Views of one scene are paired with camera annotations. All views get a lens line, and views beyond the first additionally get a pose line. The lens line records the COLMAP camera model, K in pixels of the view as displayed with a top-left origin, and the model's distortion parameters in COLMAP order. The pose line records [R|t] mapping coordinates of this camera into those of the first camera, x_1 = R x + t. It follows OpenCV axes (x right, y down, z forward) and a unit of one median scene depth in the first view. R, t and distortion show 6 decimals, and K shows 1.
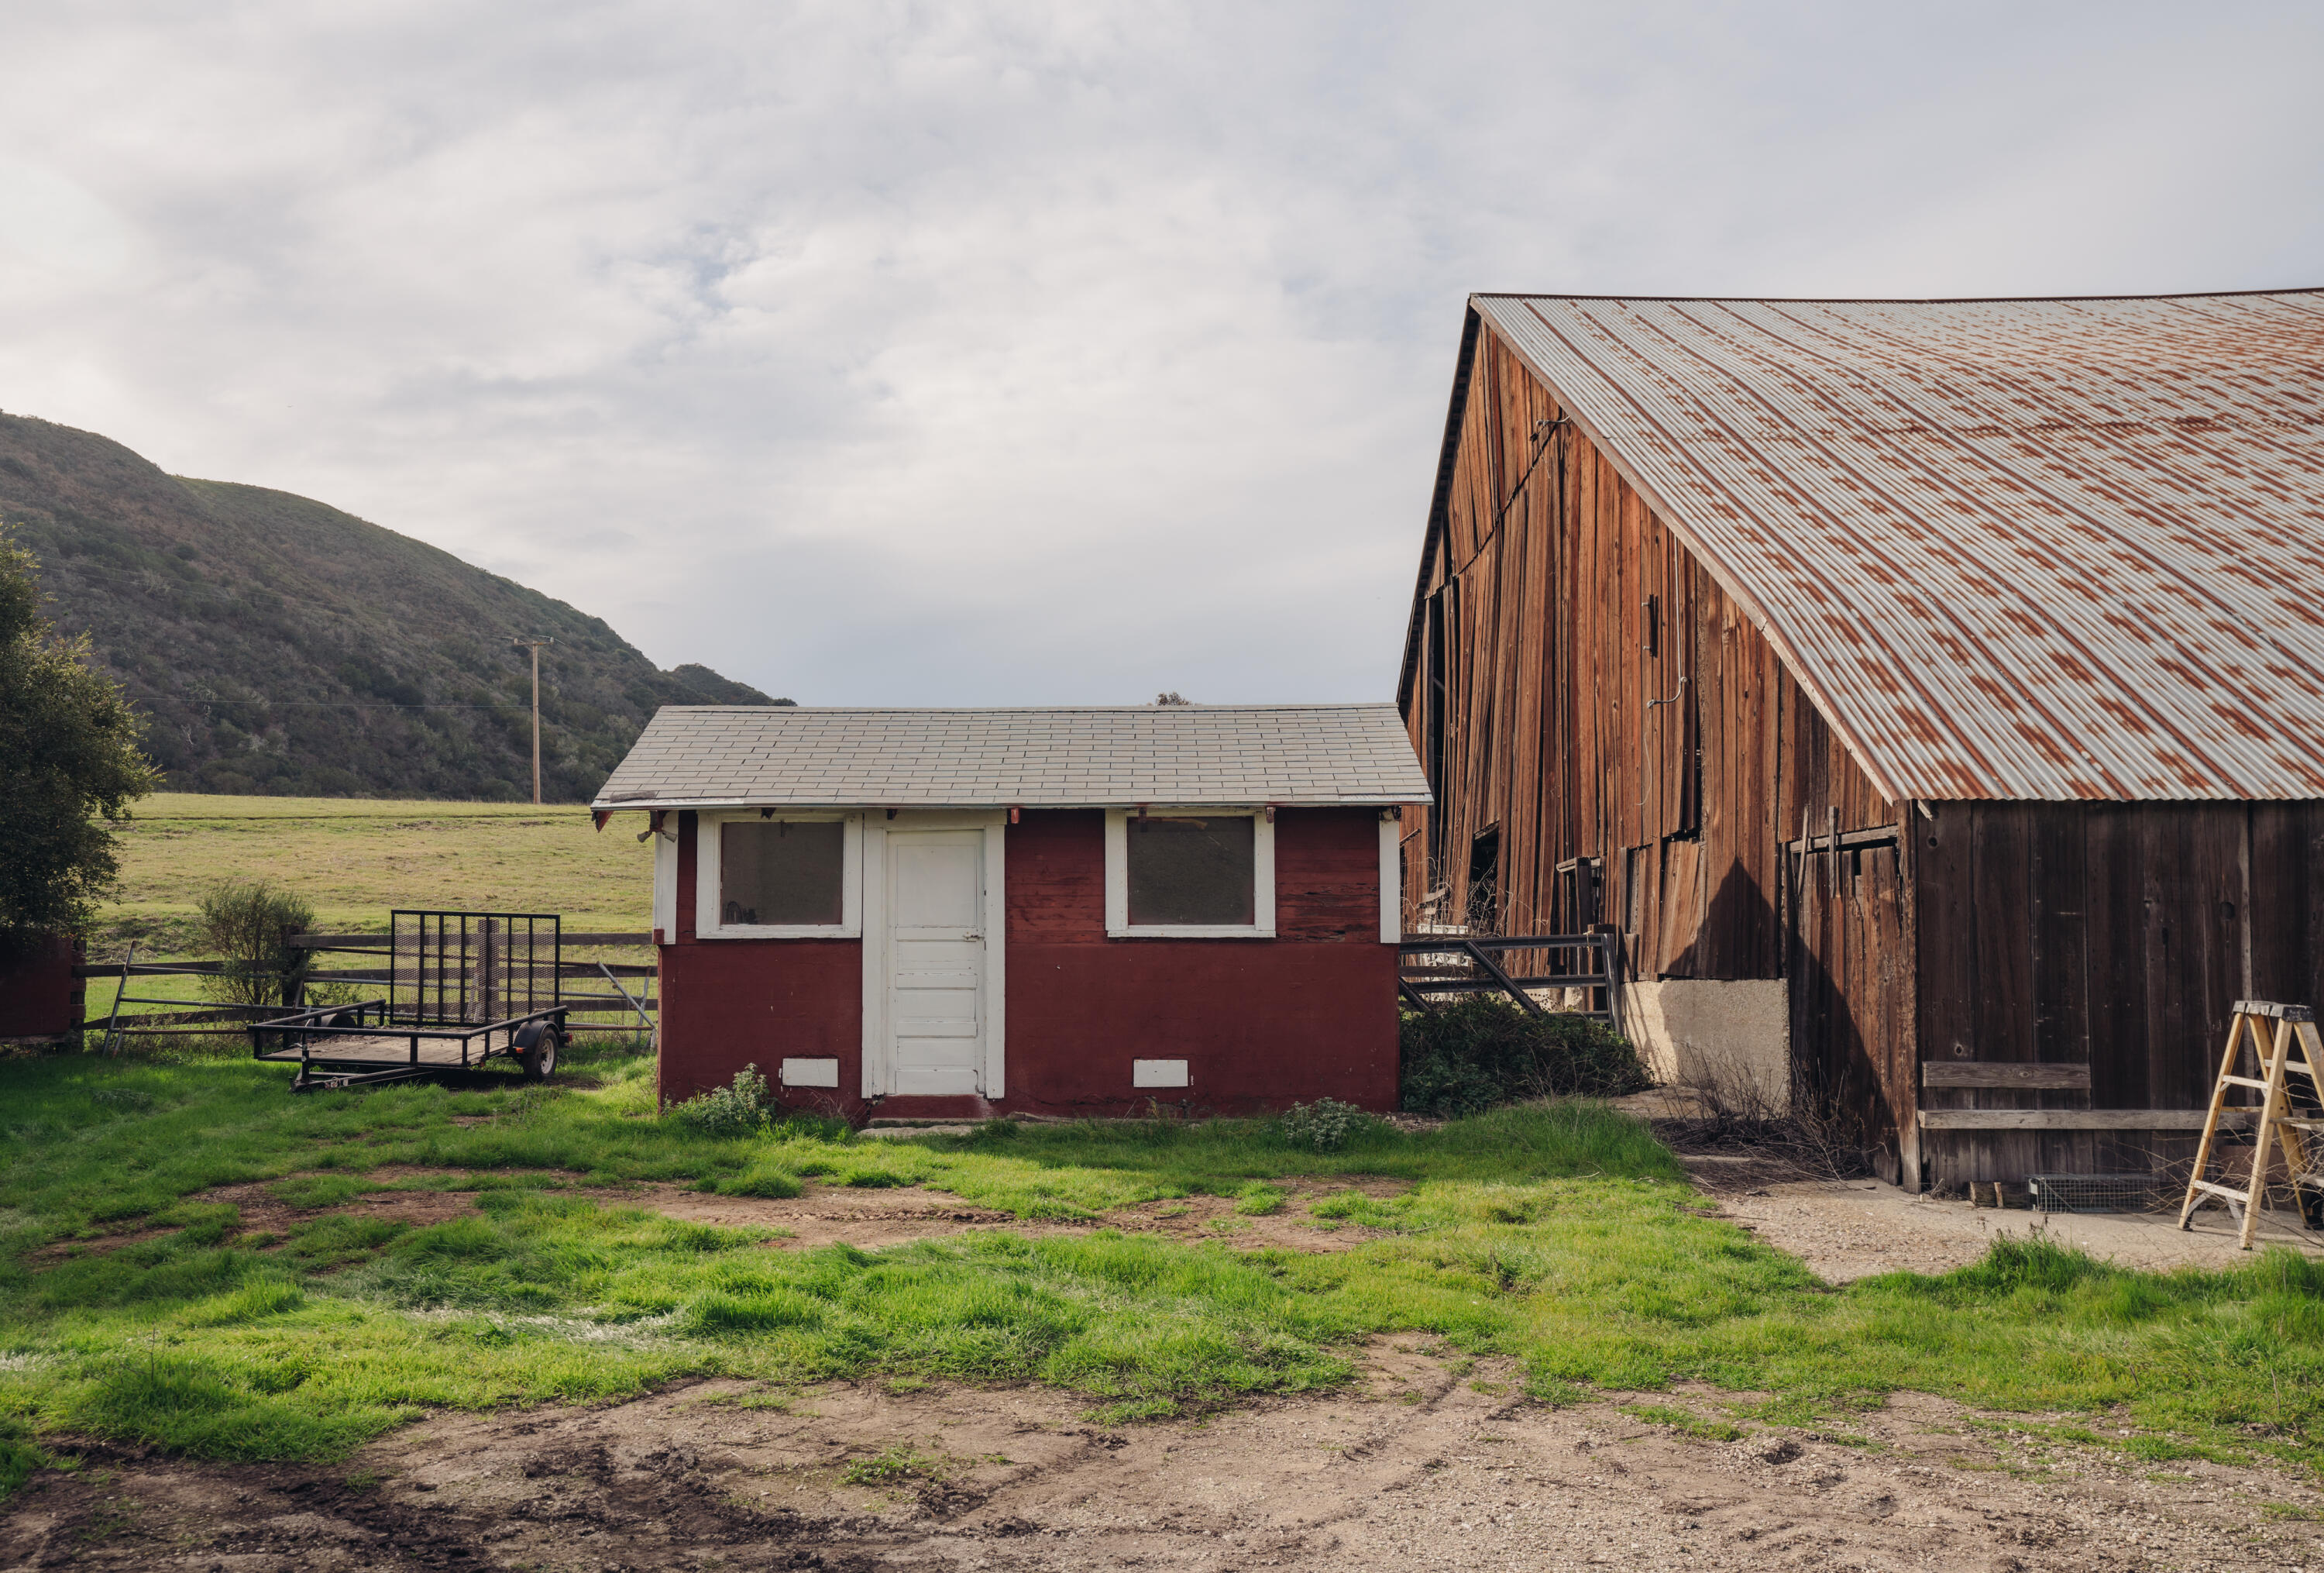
lens RADIAL K [[1751.9, 0, 1160.8], [0, 1751.9, 788.3], [0, 0, 1]] dist [0.008011, 0.005387]
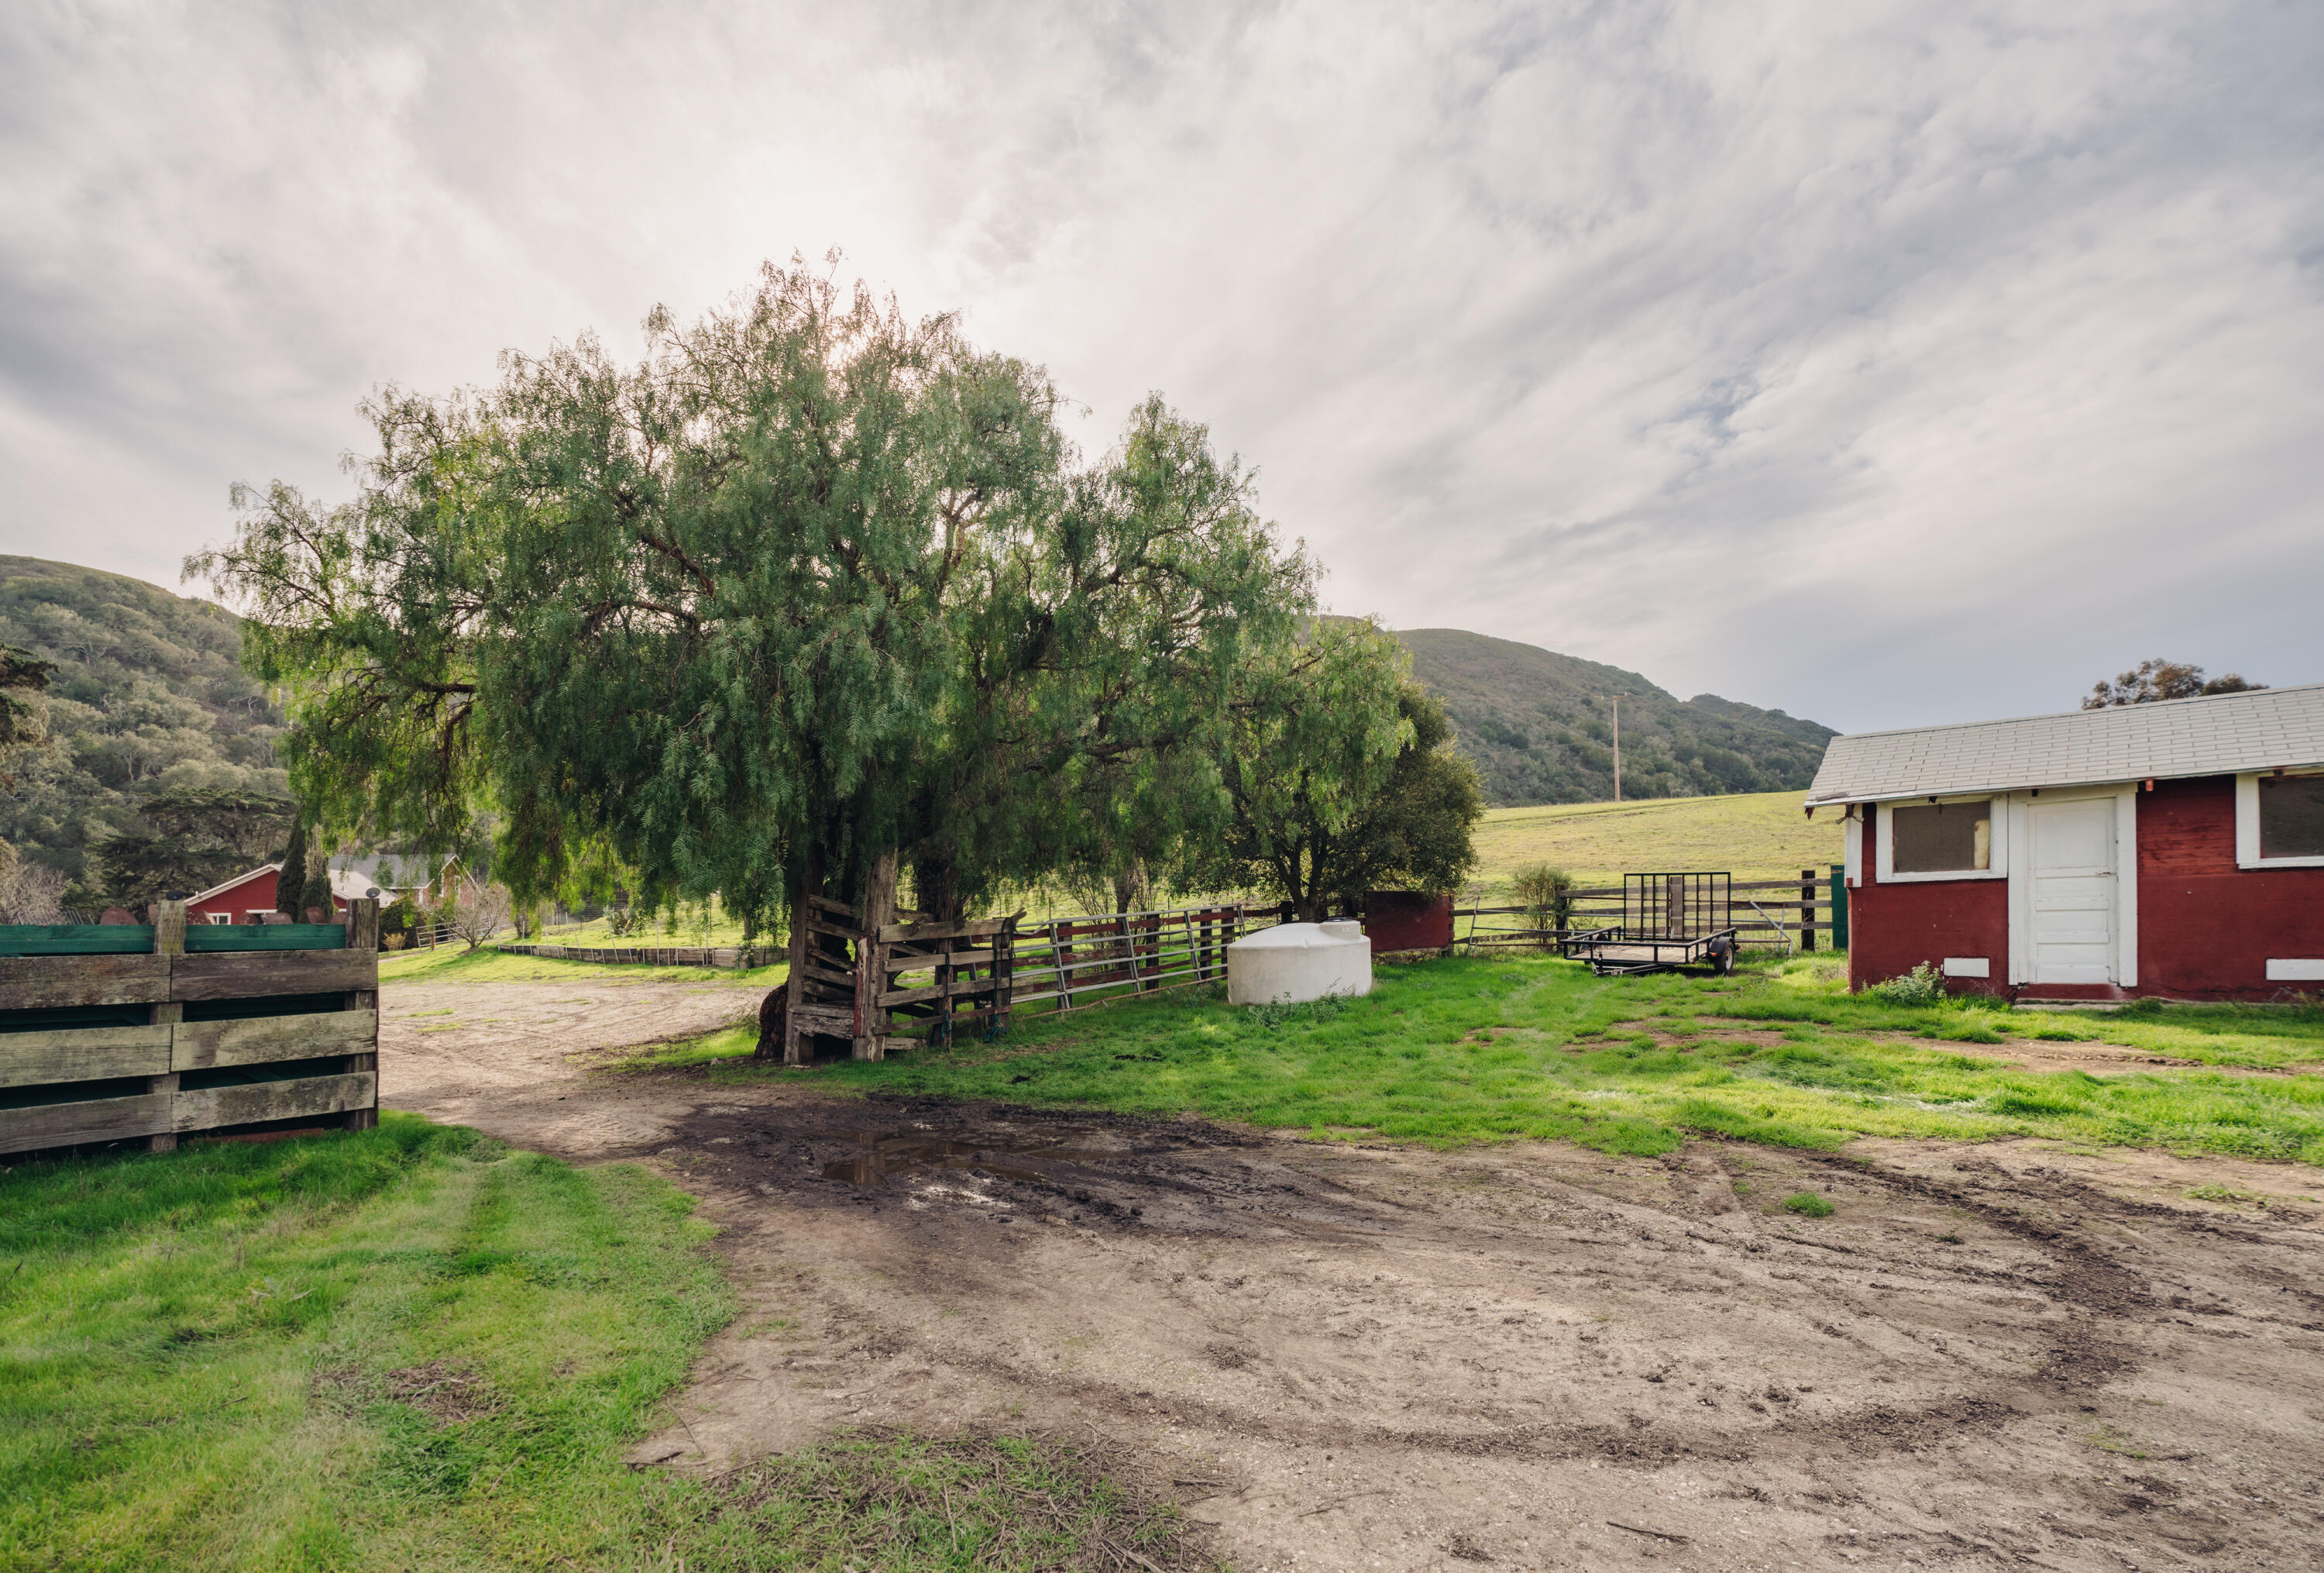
lens RADIAL K [[1124.1, 0, 1169.8], [0, 1124.1, 920.7], [0, 0, 1]] dist [-0.001510, 0.000272]
pose [[0.756356, -0.020317, -0.653845, -0.056963], [0.094866, 0.992358, 0.078903, -0.013644], [0.647245, -0.121706, 0.752503, -0.116694]]
